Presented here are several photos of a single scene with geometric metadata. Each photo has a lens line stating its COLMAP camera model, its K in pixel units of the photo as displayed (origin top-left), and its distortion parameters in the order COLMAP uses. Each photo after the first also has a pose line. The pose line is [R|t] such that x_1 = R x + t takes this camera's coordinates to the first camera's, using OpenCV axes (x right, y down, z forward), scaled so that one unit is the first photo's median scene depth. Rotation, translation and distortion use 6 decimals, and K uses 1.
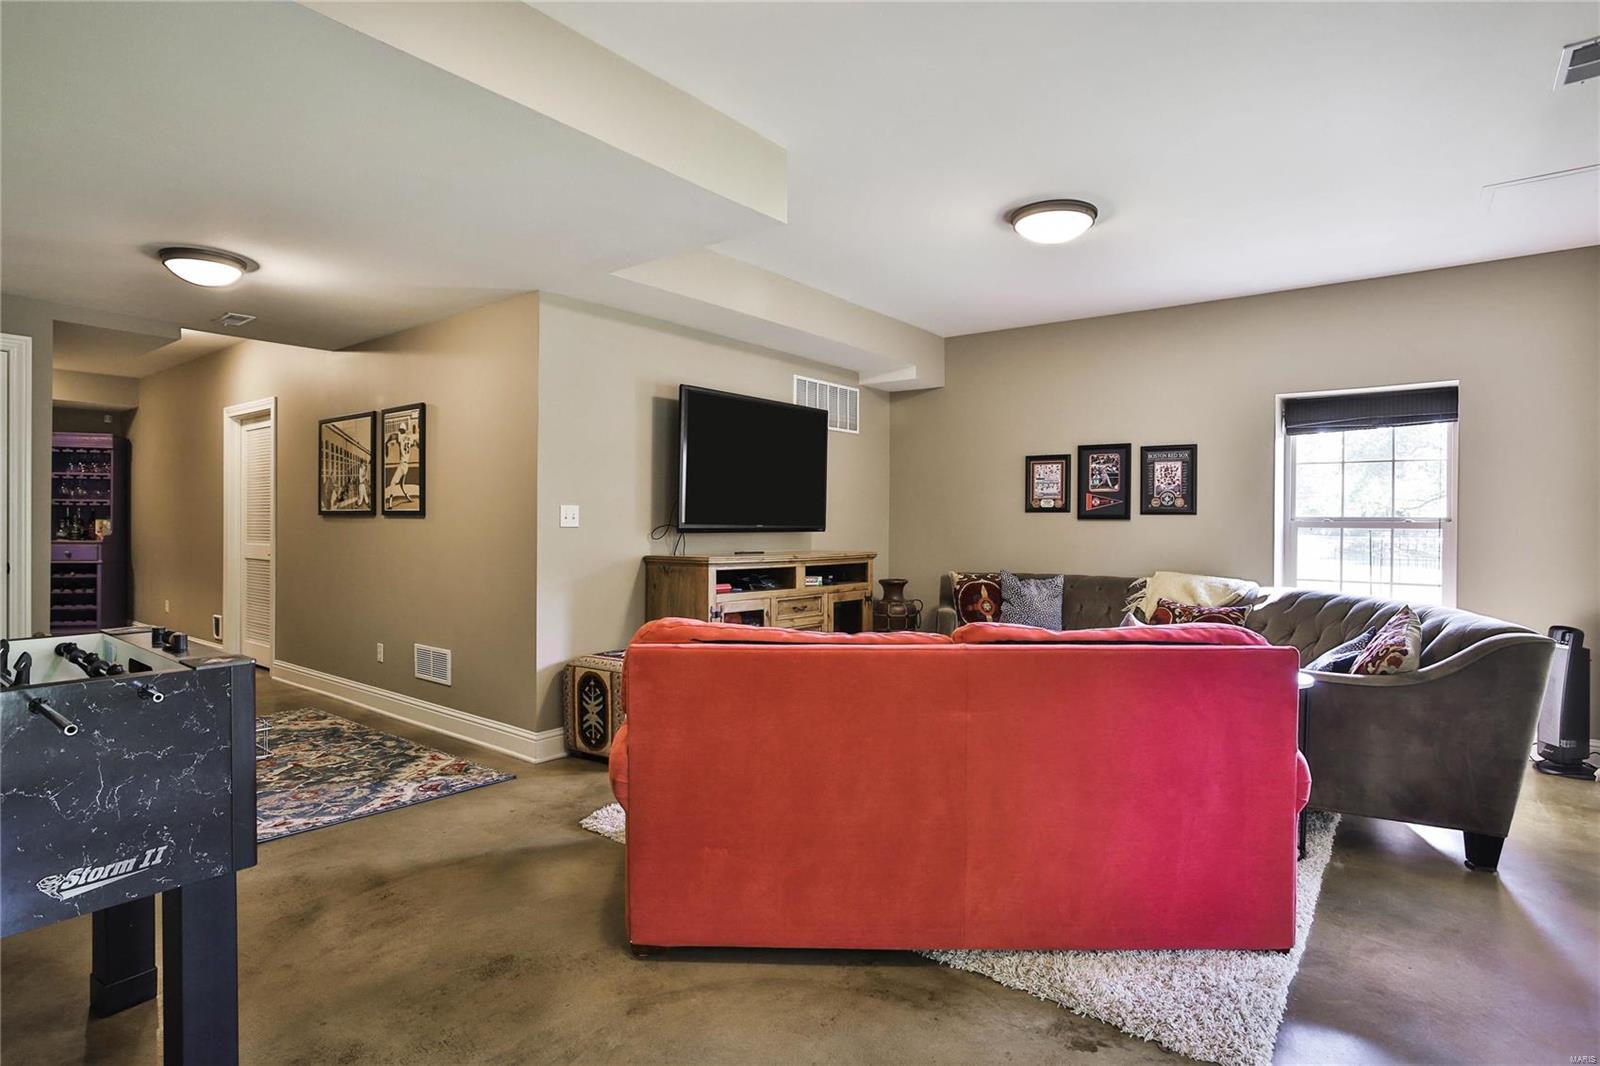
lens RADIAL K [[837.3, 0, 792.1], [0, 837.3, 538.9], [0, 0, 1]] dist [-0.054033, 0.034934]
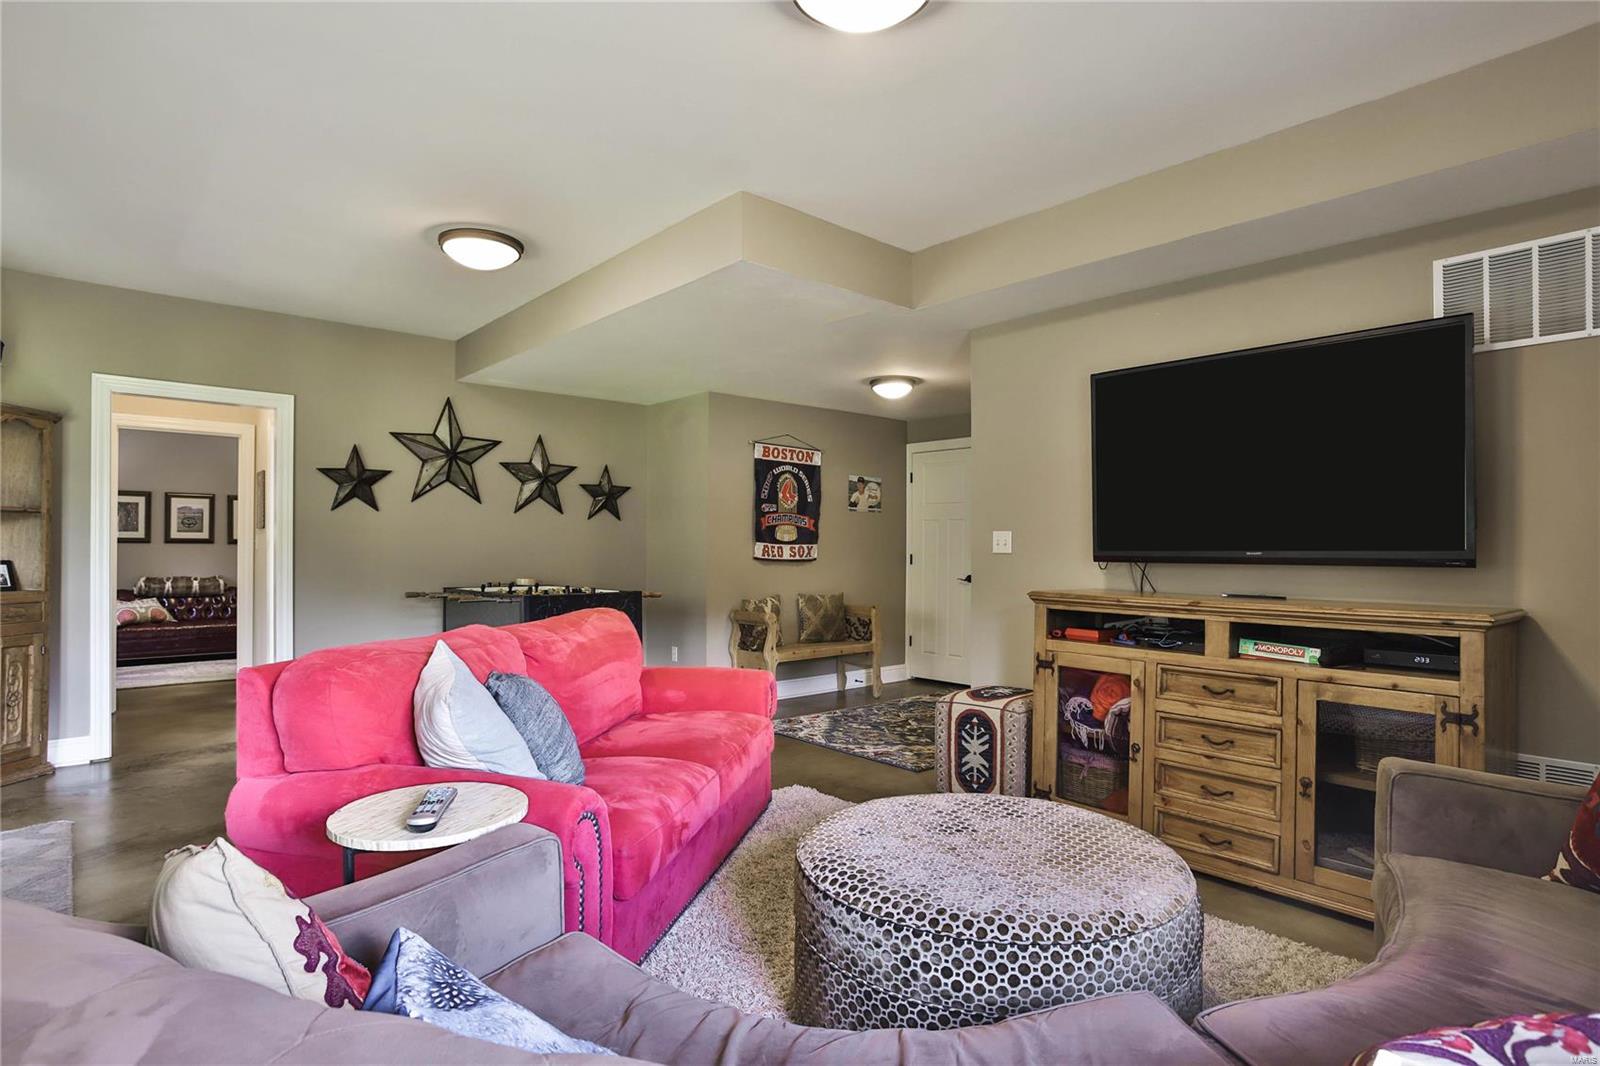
lens RADIAL K [[829.6, 0, 796.9], [0, 829.6, 550.6], [0, 0, 1]] dist [-0.049895, 0.024262]
pose [[-0.173719, -0.007204, -0.984769, 0.740039], [-0.028826, 0.999582, -0.002227, -0.008490], [0.984373, 0.028001, -0.173854, 0.930304]]
